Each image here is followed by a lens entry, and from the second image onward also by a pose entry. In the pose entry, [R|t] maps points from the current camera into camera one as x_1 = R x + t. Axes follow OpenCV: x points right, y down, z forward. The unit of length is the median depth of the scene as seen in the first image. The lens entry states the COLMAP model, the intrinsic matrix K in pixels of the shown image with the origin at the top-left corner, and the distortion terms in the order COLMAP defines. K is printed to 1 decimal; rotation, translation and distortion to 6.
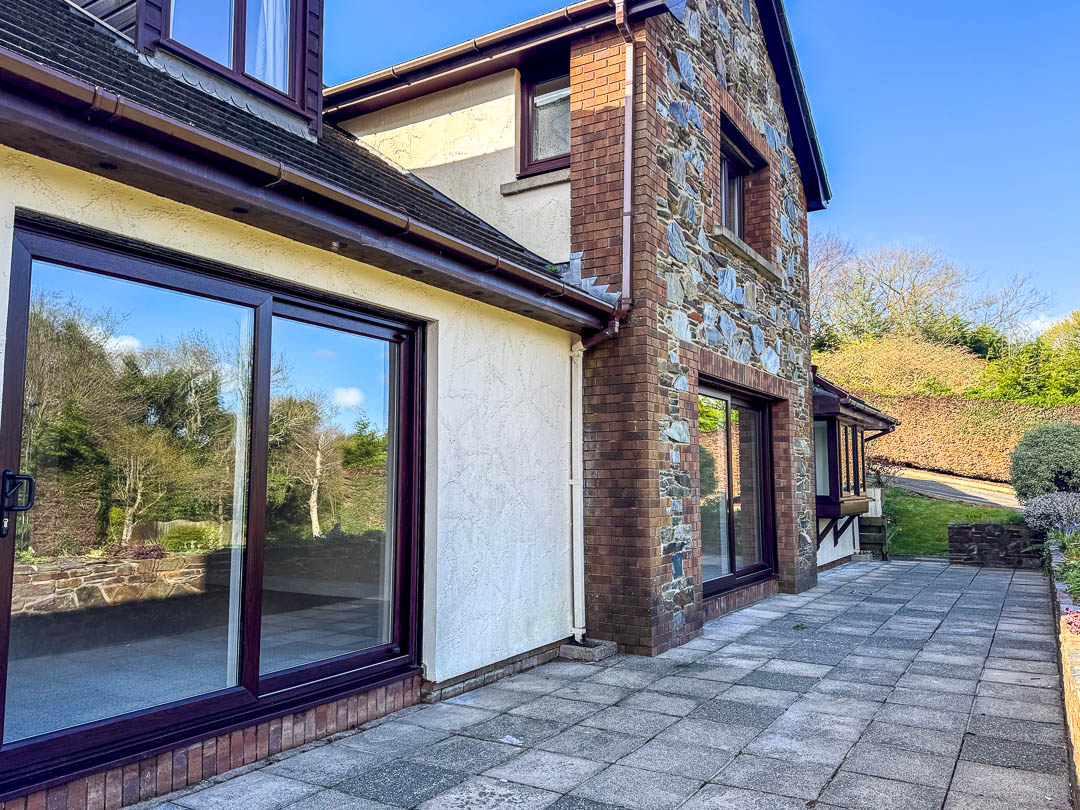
lens RADIAL K [[789.5, 0, 516.7], [0, 789.5, 411.8], [0, 0, 1]] dist [0.135217, -0.249044]
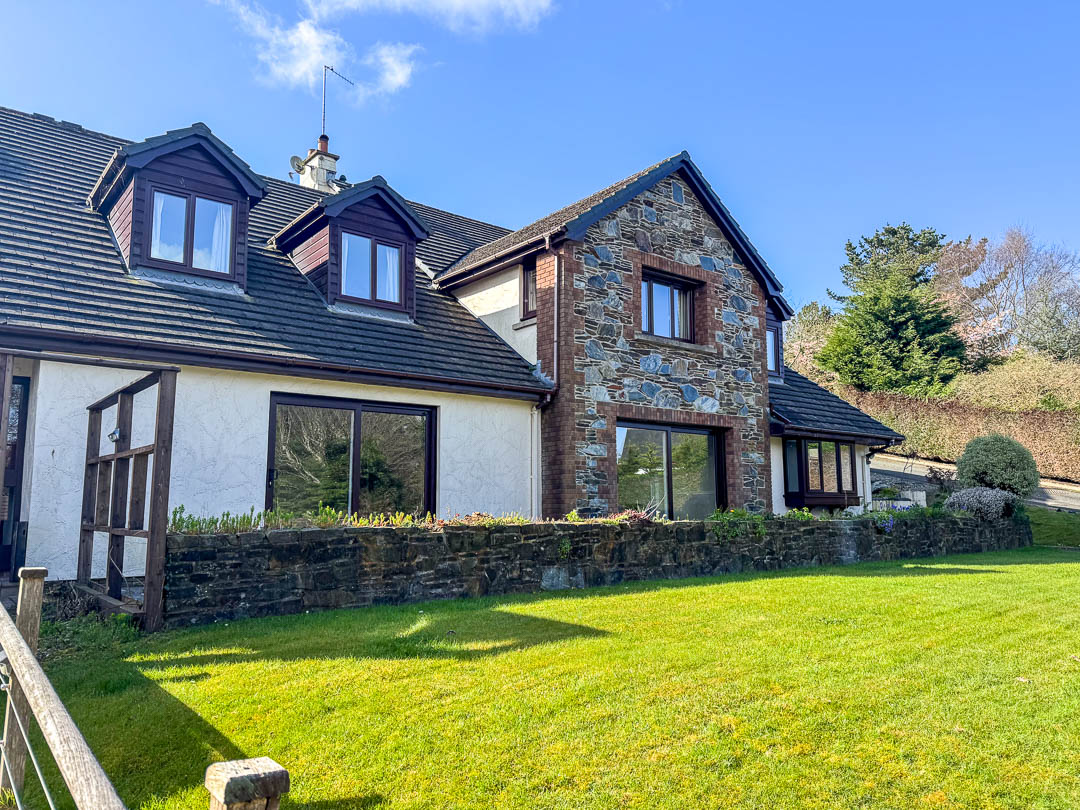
lens RADIAL K [[782.3, 0, 544.0], [0, 782.3, 407.8], [0, 0, 1]] dist [0.096637, -0.132989]
pose [[0.942853, -0.047888, -0.329749, 0.715704], [0.034788, 0.998358, -0.045517, 0.005362], [0.331387, 0.031444, 0.942971, -0.812144]]
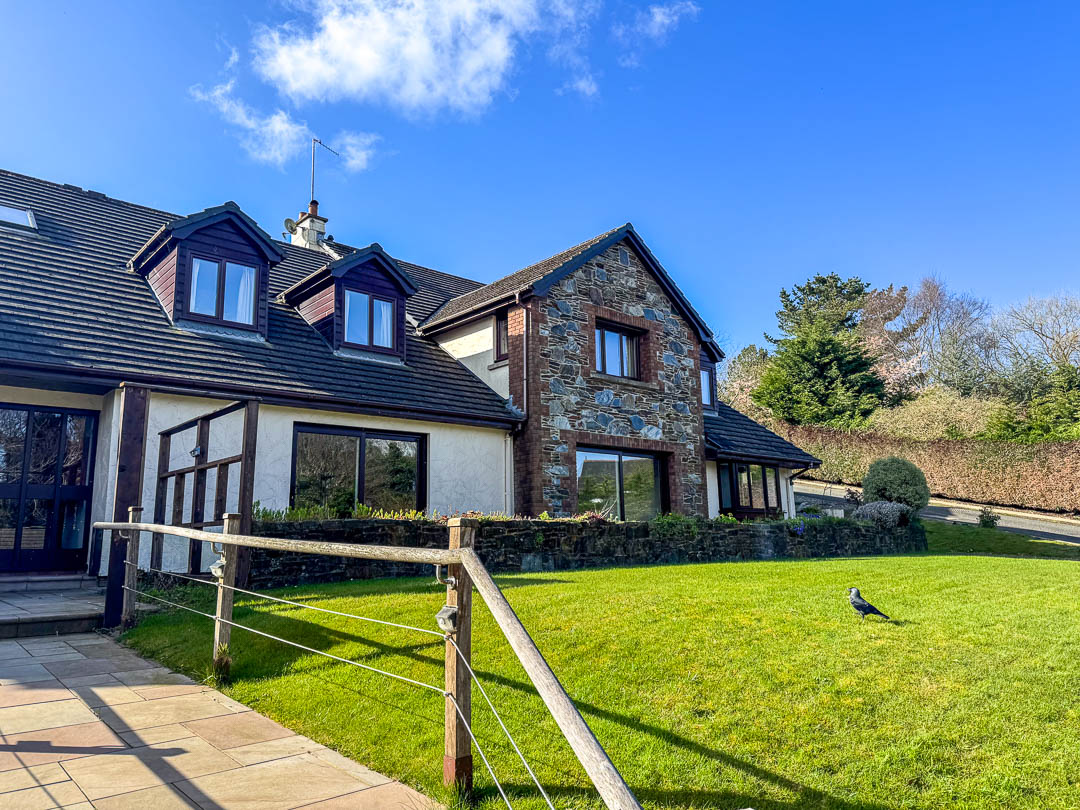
lens RADIAL K [[782.3, 0, 544.0], [0, 782.3, 407.8], [0, 0, 1]] dist [0.096637, -0.132989]
pose [[0.959486, -0.072337, -0.272313, 0.789077], [0.047807, 0.994264, -0.095669, 0.060074], [0.277671, 0.078775, 0.957441, -1.167637]]
